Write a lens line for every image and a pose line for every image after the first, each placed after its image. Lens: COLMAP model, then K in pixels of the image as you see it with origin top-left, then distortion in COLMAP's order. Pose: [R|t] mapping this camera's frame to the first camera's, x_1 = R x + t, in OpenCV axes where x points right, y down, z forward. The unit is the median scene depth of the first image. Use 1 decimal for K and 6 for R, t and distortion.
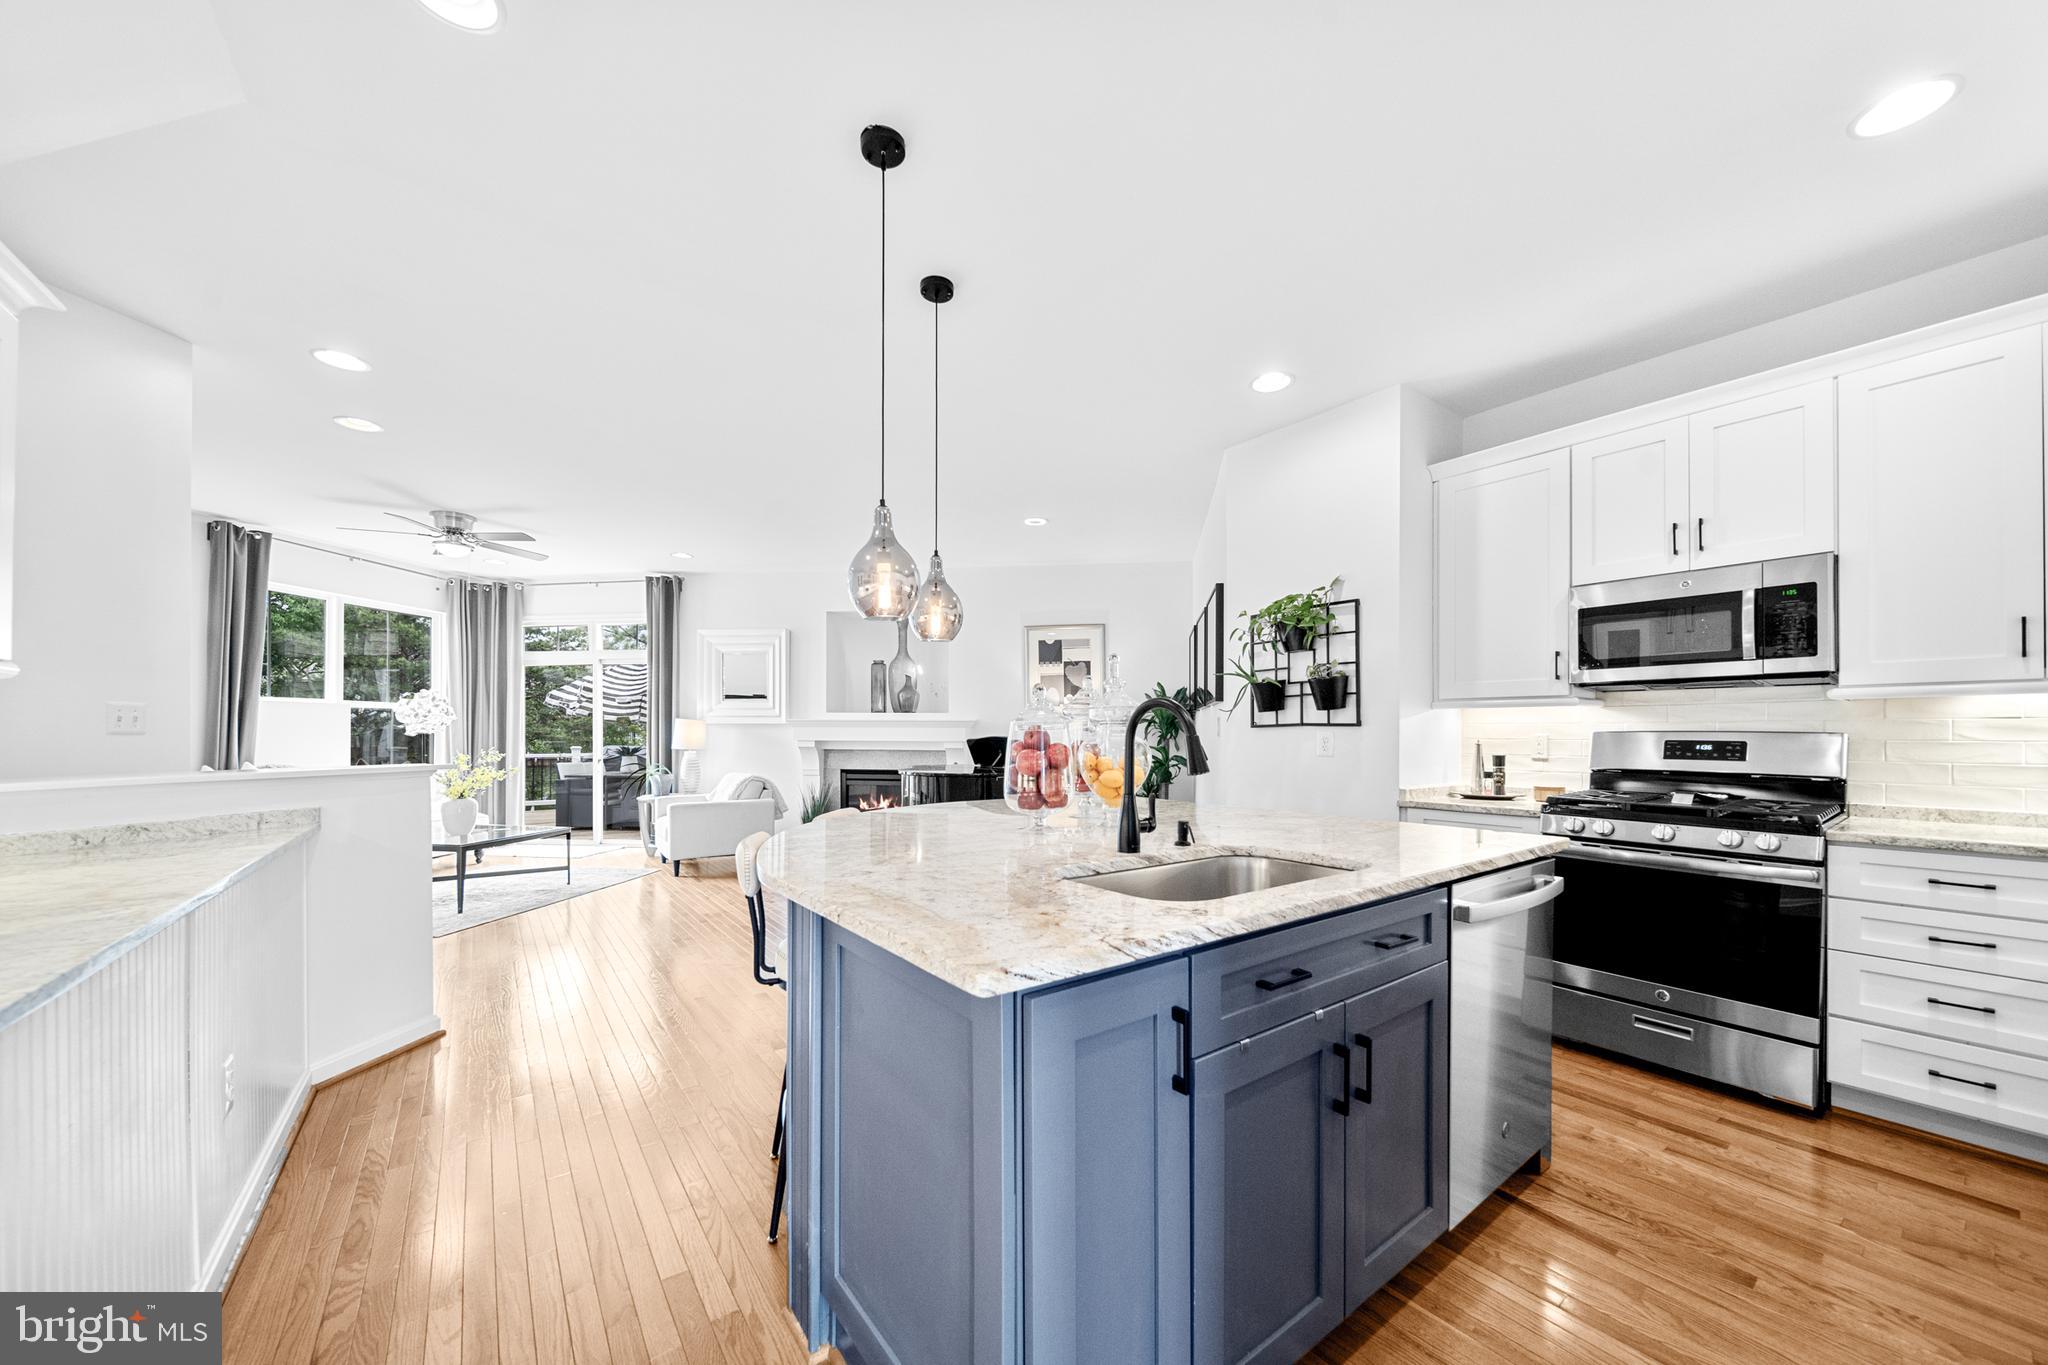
lens RADIAL K [[734.2, 0, 1024.4], [0, 734.2, 732.0], [0, 0, 1]] dist [-0.000018, -0.001136]
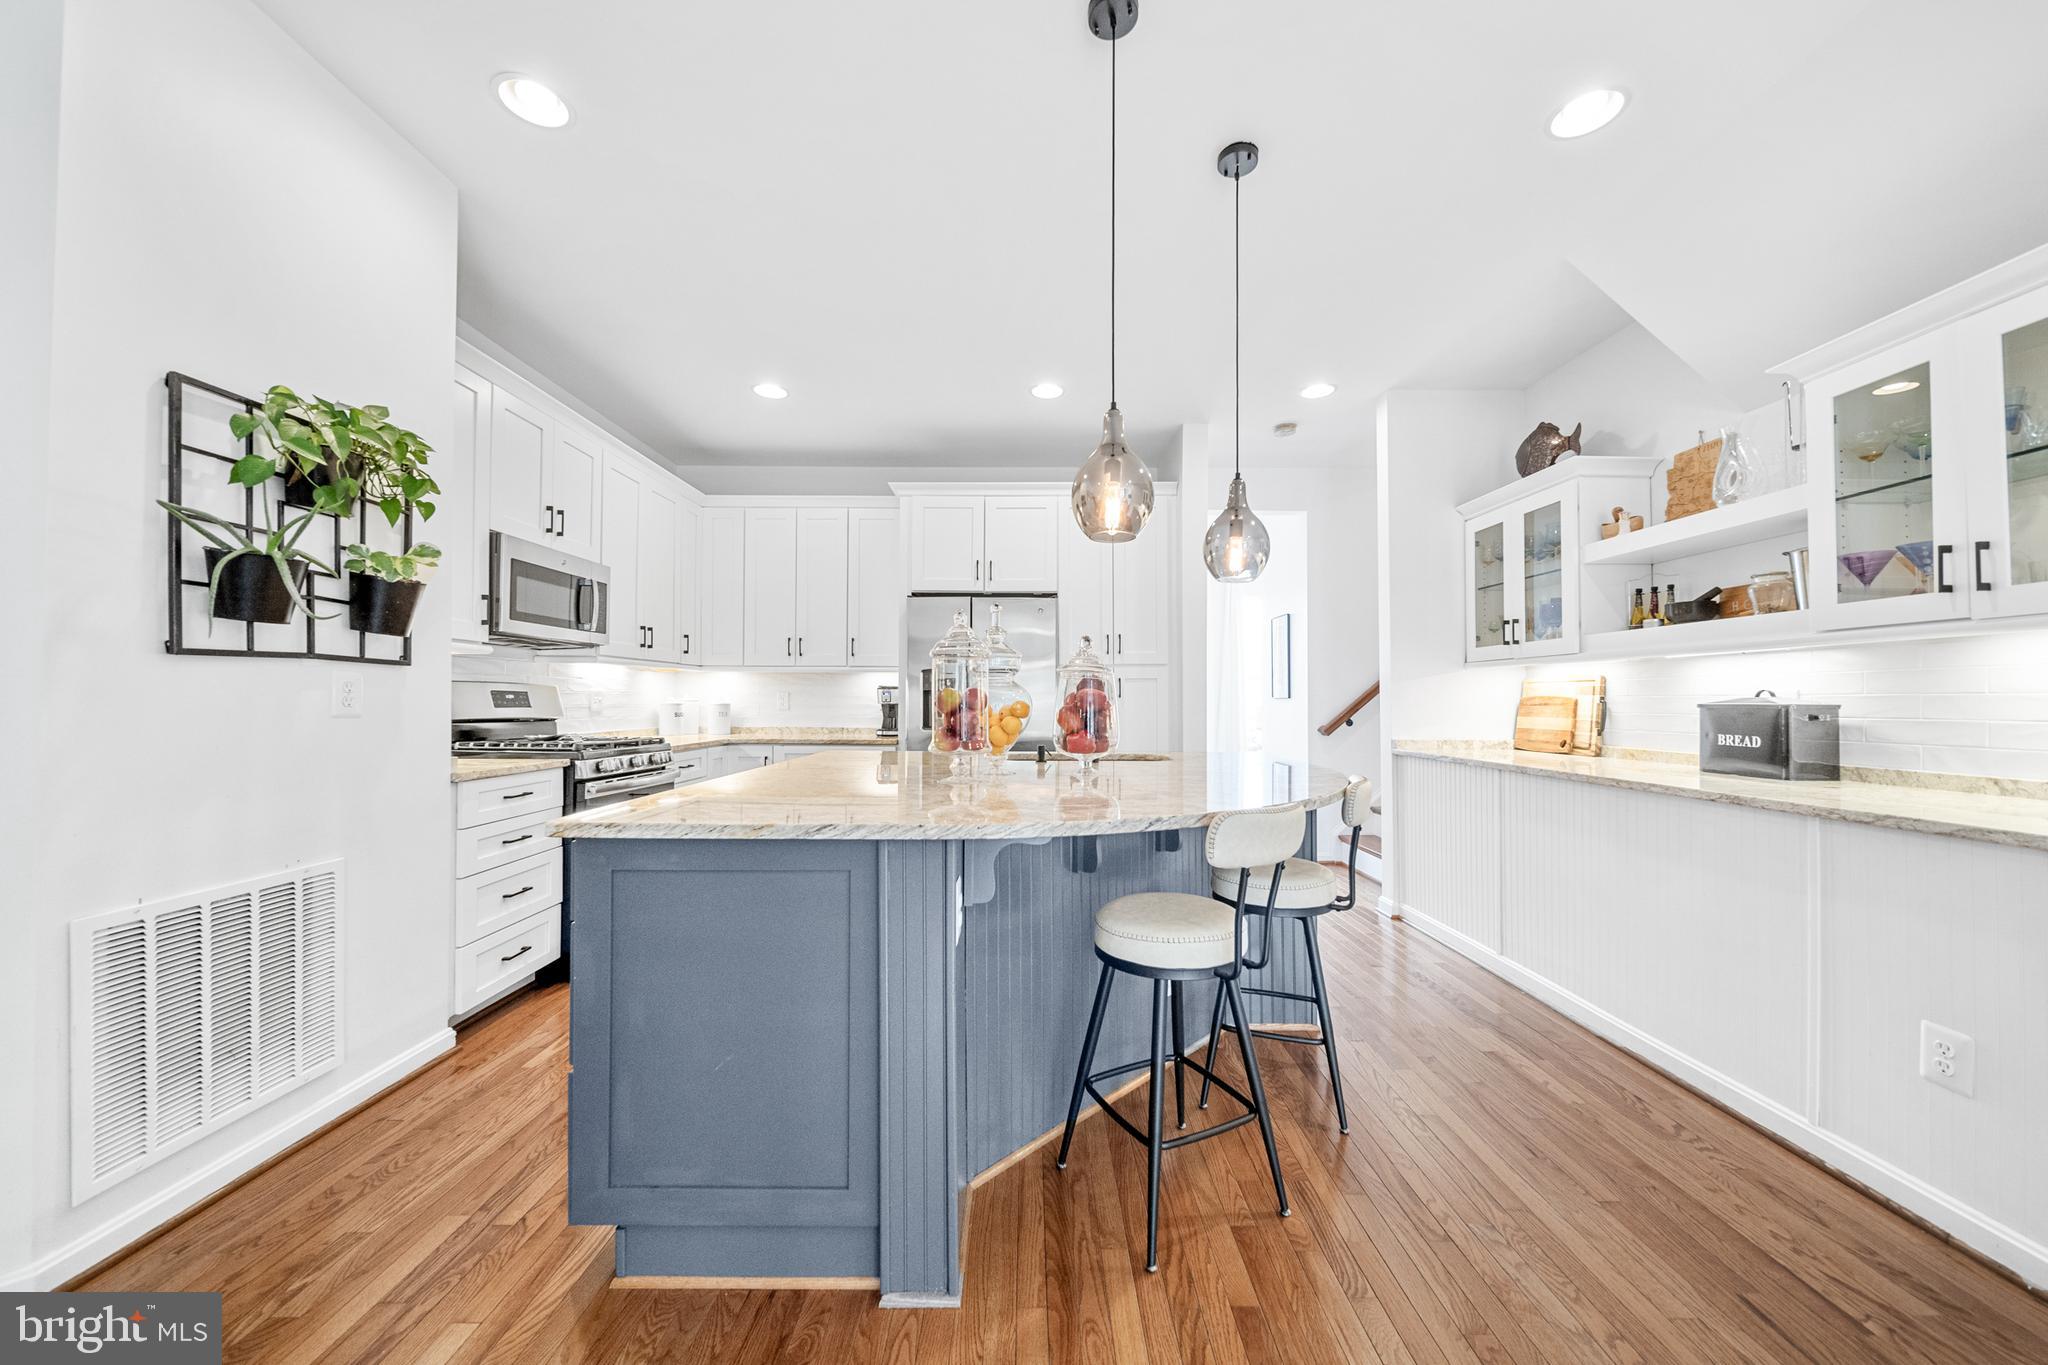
lens RADIAL K [[734.2, 0, 1025.8], [0, 734.2, 692.2], [0, 0, 1]] dist [-0.000018, -0.001136]
pose [[-0.799864, 0.002748, 0.600175, -0.321731], [-0.006748, 0.999885, -0.013571, 0.018686], [-0.600144, -0.014905, -0.799753, 1.124199]]
